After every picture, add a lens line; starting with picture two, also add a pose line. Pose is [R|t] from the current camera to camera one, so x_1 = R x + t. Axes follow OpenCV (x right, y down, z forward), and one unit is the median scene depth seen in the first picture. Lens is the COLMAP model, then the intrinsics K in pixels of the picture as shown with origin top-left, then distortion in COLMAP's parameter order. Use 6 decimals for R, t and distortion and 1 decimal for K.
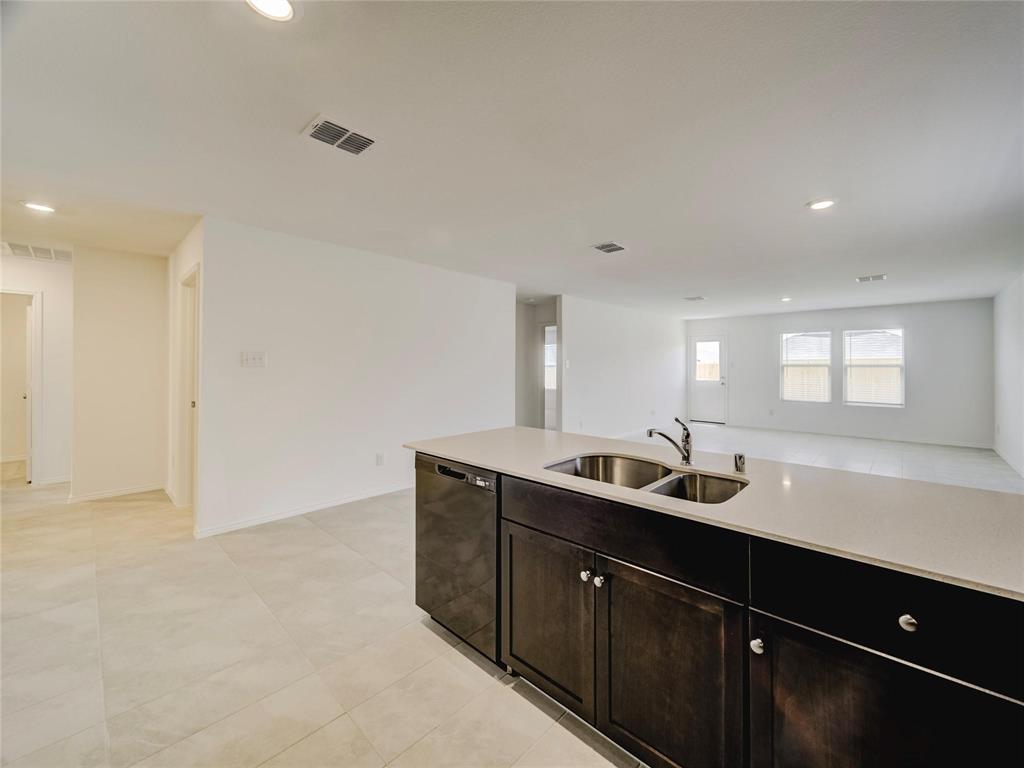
lens RADIAL K [[406.0, 0, 552.1], [0, 406.0, 365.2], [0, 0, 1]] dist [0.001260, 0.000400]
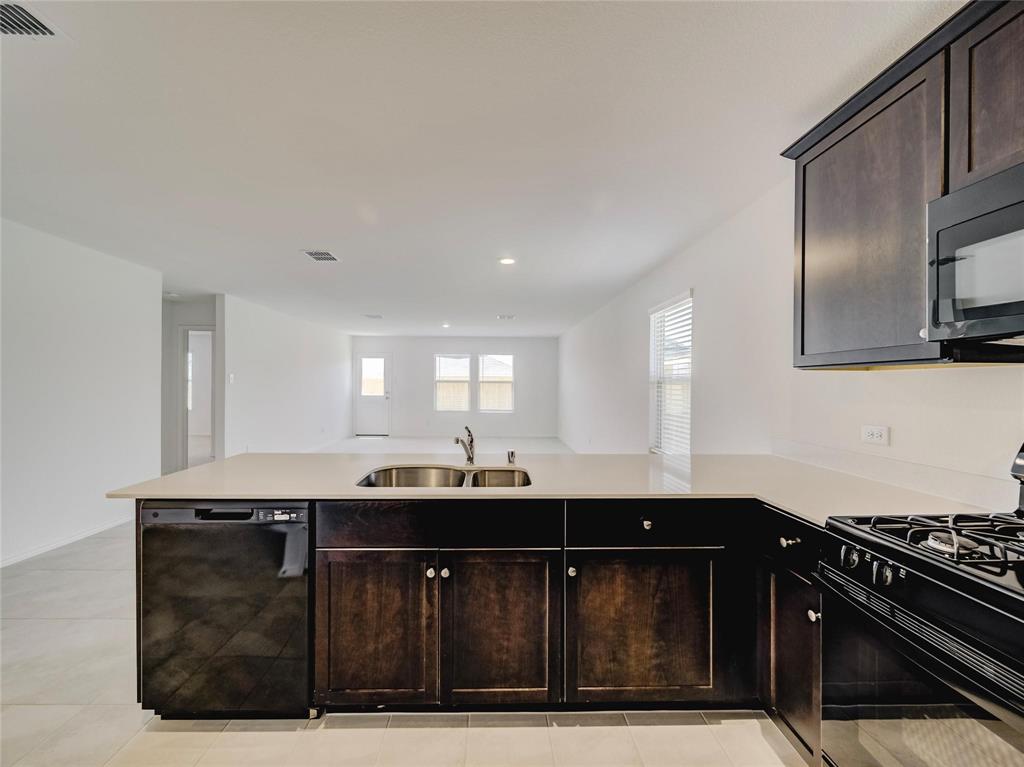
lens RADIAL K [[406.0, 0, 497.3], [0, 406.0, 384.0], [0, 0, 1]] dist [0.001260, 0.000400]
pose [[0.744999, 0.001231, 0.667064, -0.117623], [-0.007463, 0.999951, 0.006489, -0.000980], [-0.667024, -0.009813, 0.744972, 0.013546]]
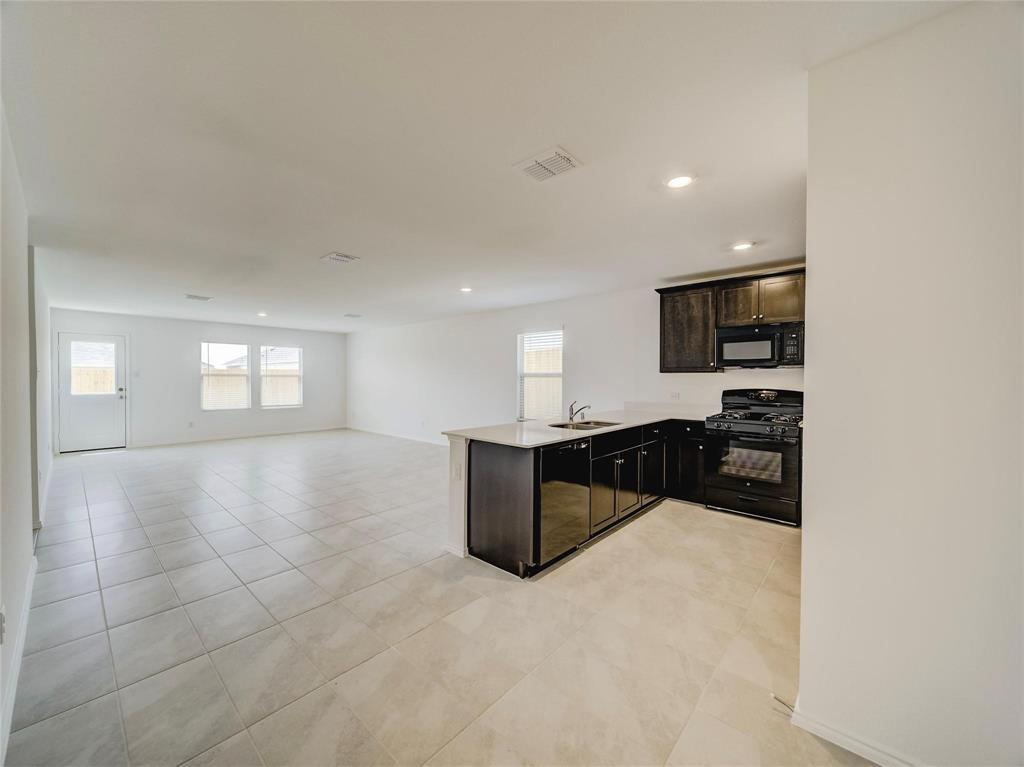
lens RADIAL K [[406.0, 0, 501.5], [0, 406.0, 381.6], [0, 0, 1]] dist [0.001260, 0.000400]
pose [[0.020845, -0.012173, 0.999709, -0.548281], [-0.007779, 0.999894, 0.012337, -0.001137], [-0.999752, -0.008034, 0.020748, 0.375262]]
